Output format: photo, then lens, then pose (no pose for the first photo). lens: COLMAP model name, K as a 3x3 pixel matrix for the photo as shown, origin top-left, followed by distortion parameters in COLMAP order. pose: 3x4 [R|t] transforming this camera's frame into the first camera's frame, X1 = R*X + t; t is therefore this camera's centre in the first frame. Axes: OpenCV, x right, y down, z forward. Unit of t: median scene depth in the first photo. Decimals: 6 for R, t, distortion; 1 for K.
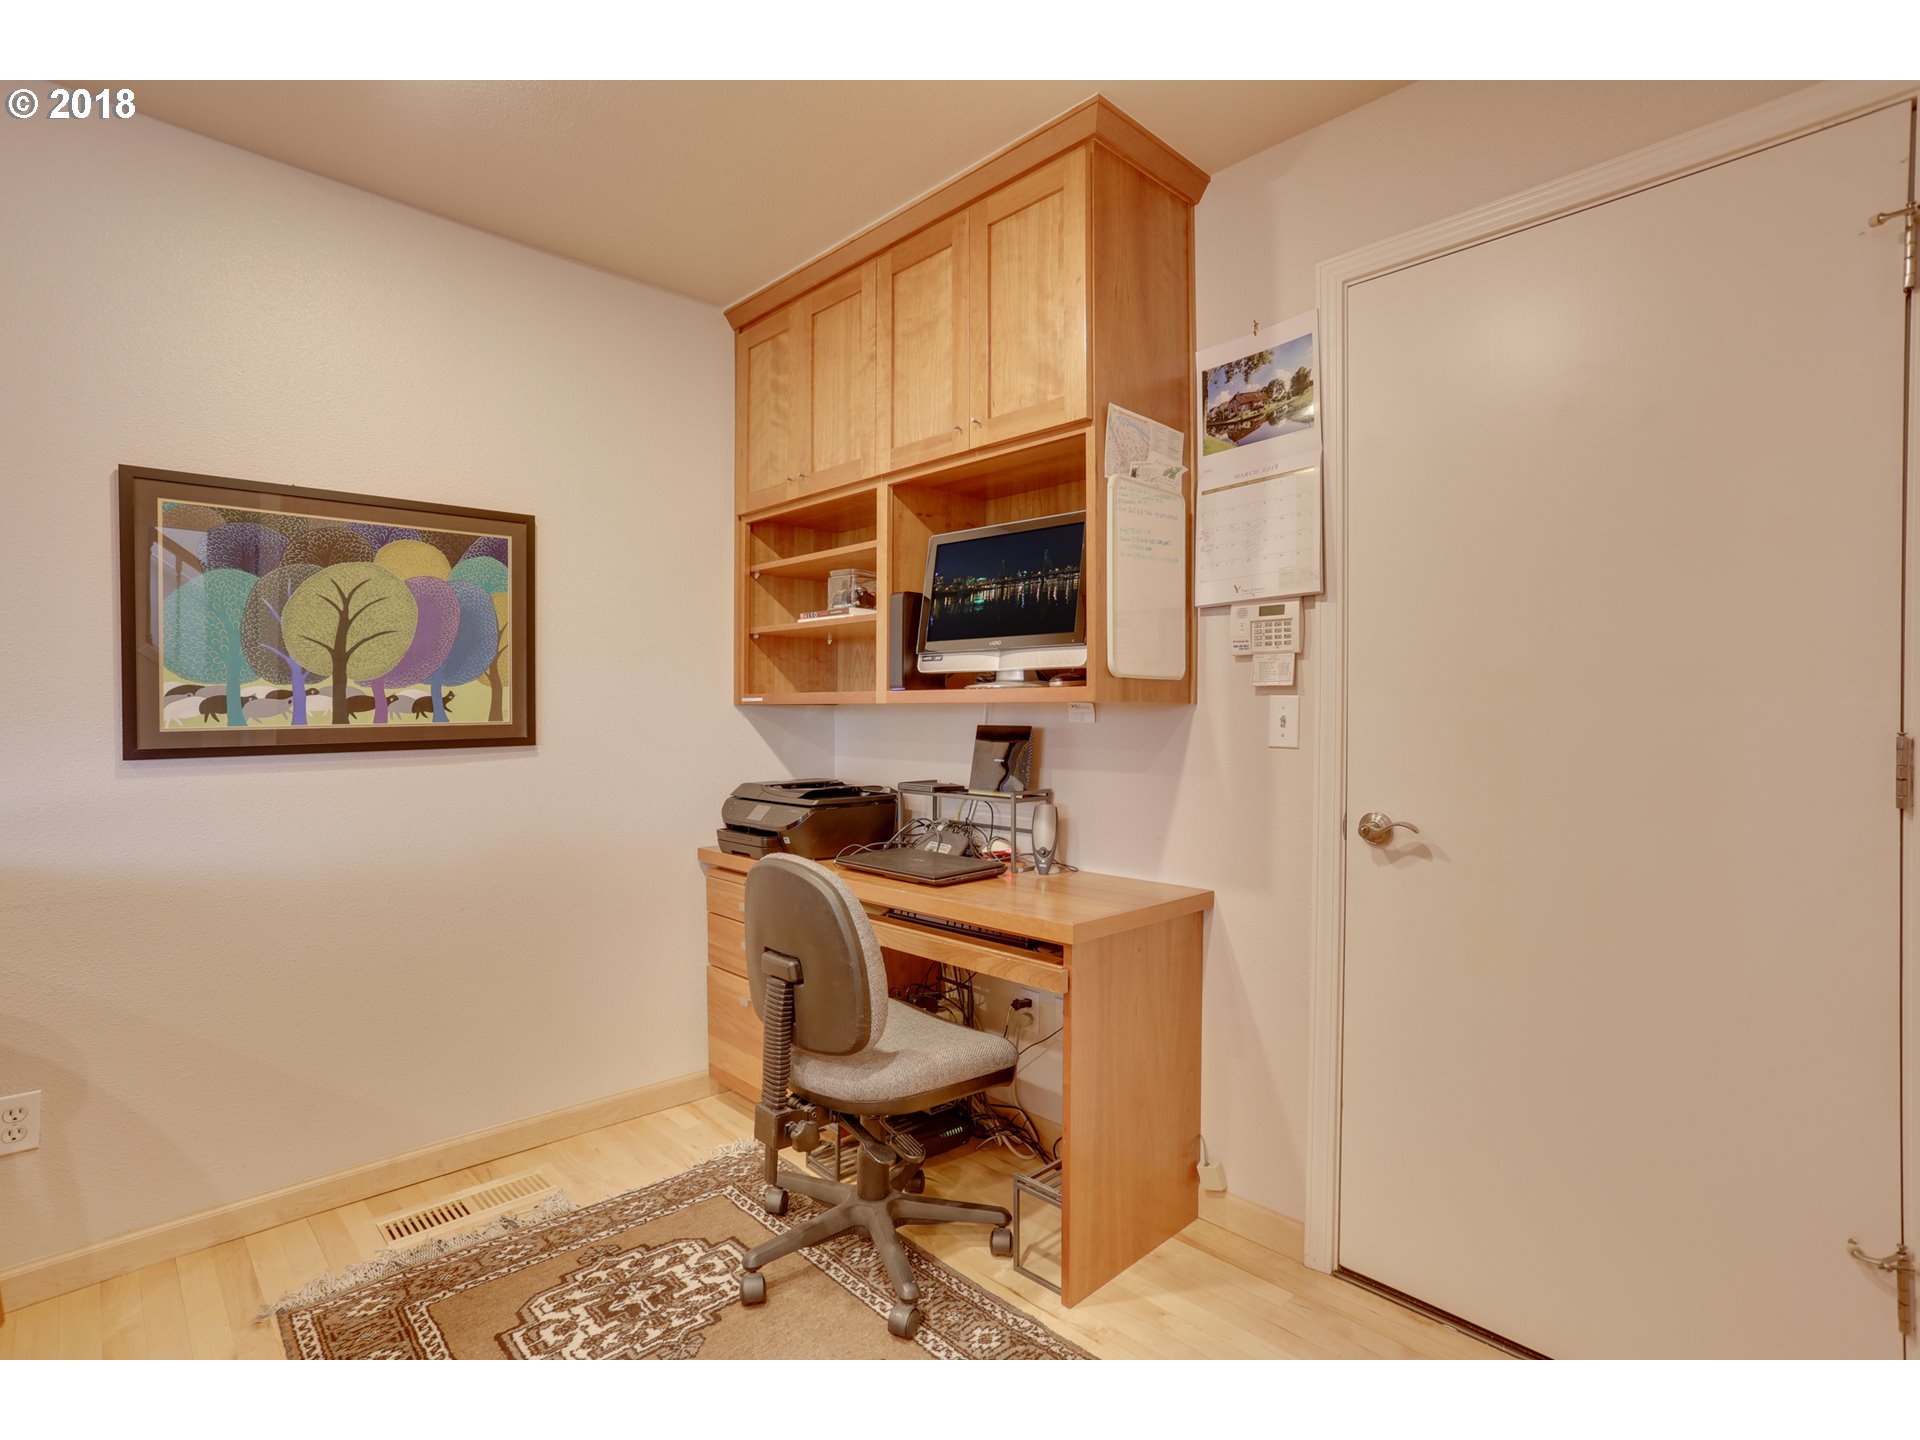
lens RADIAL K [[936.7, 0, 957.1], [0, 936.7, 709.7], [0, 0, 1]] dist [-0.061317, 0.038080]
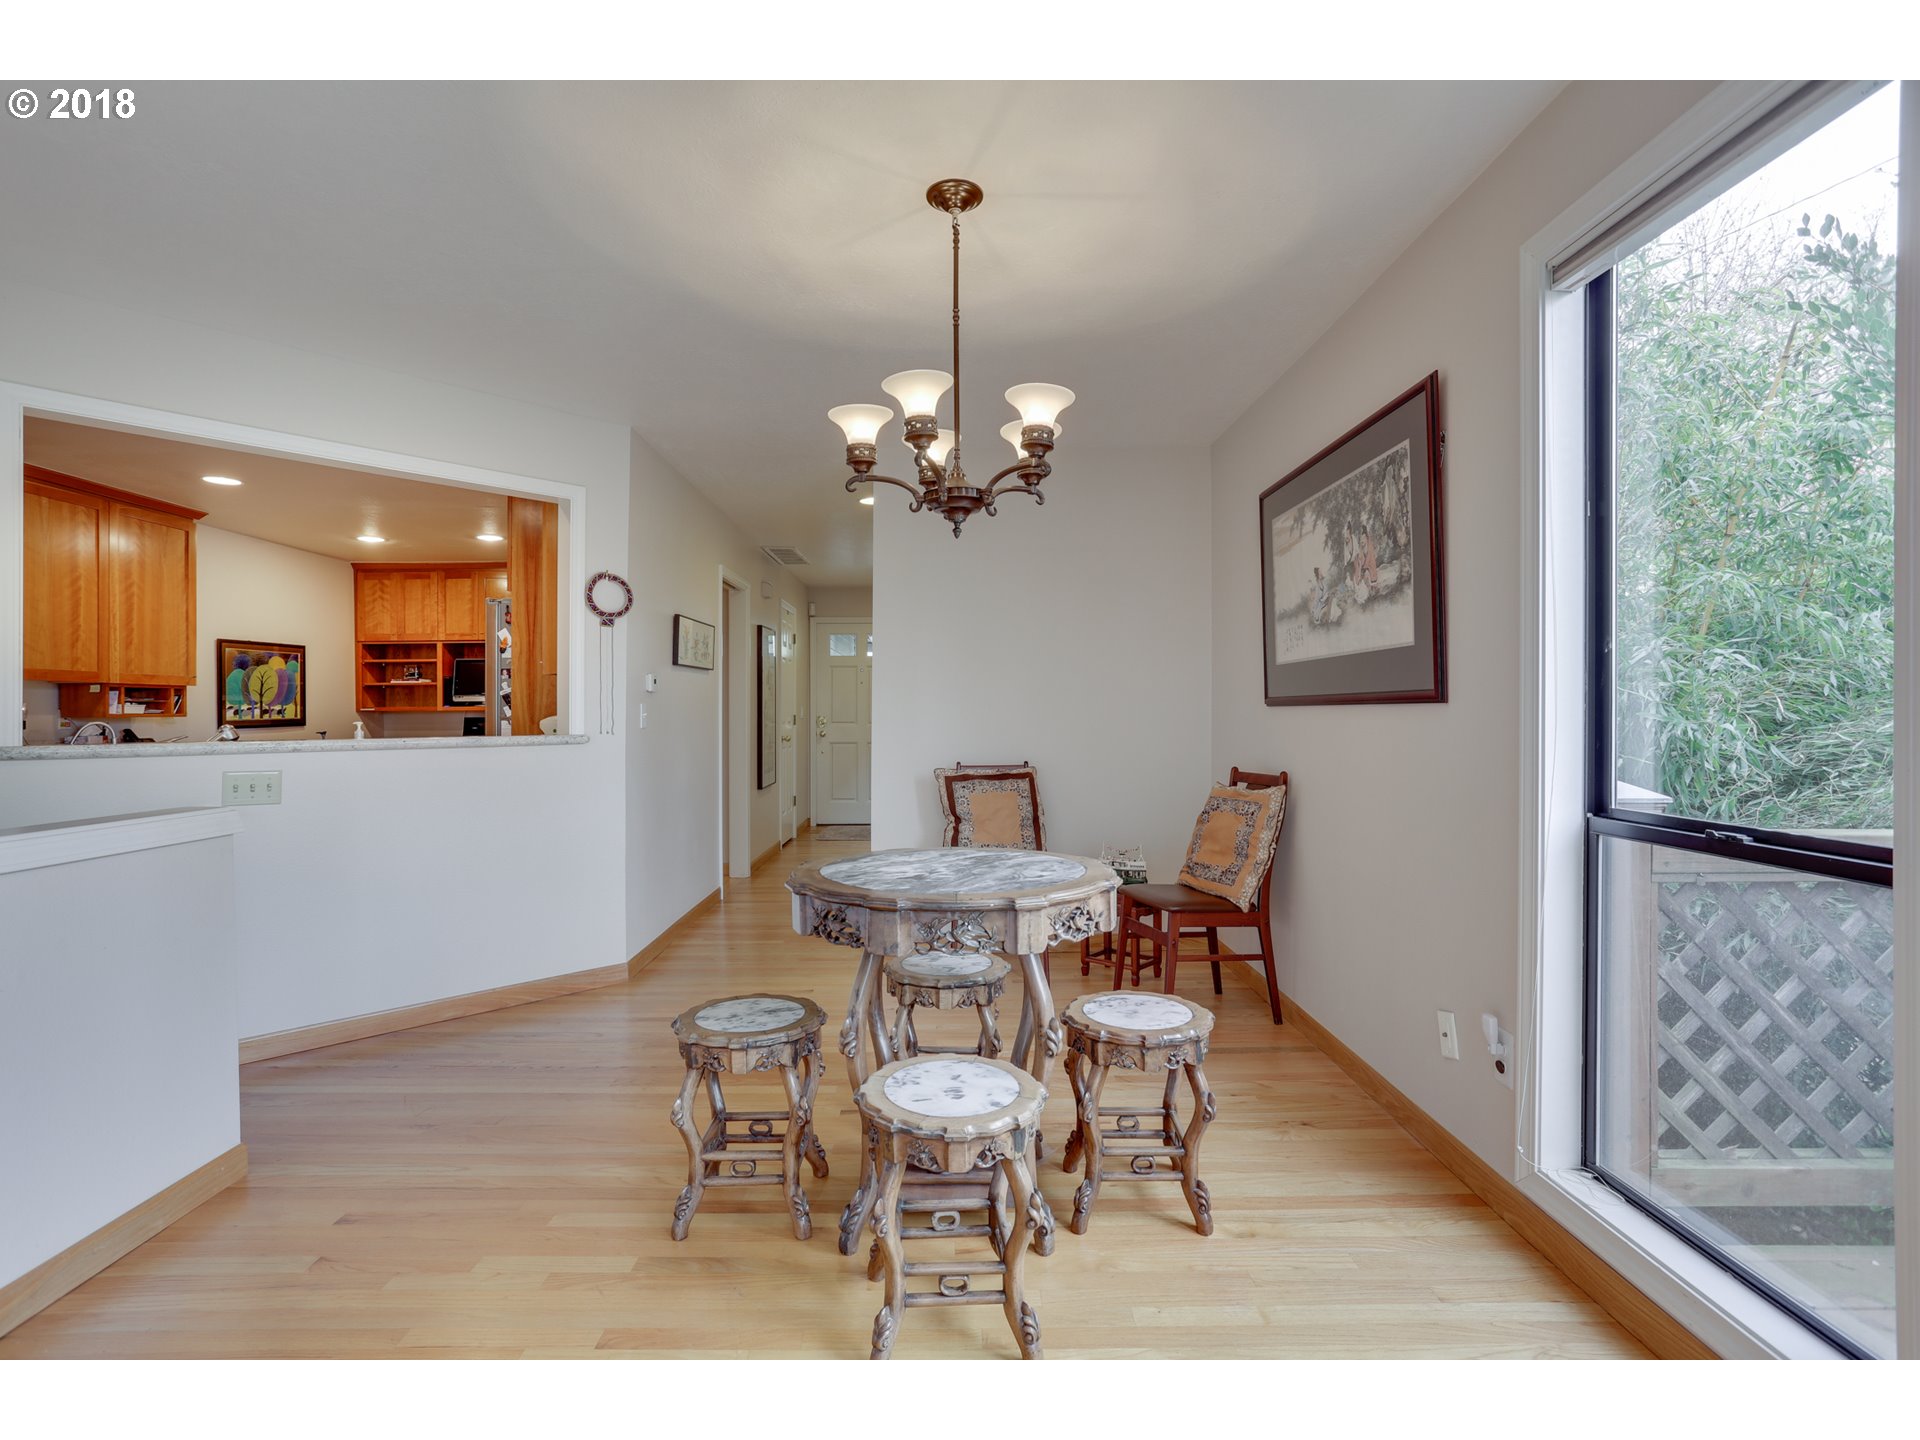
lens RADIAL K [[936.7, 0, 957.1], [0, 936.7, 709.7], [0, 0, 1]] dist [-0.061317, 0.038080]
pose [[0.692289, -0.005014, 0.721603, -1.167684], [0.007270, 0.999974, -0.000027, 0.003516], [-0.721583, 0.005264, 0.692308, -2.538787]]
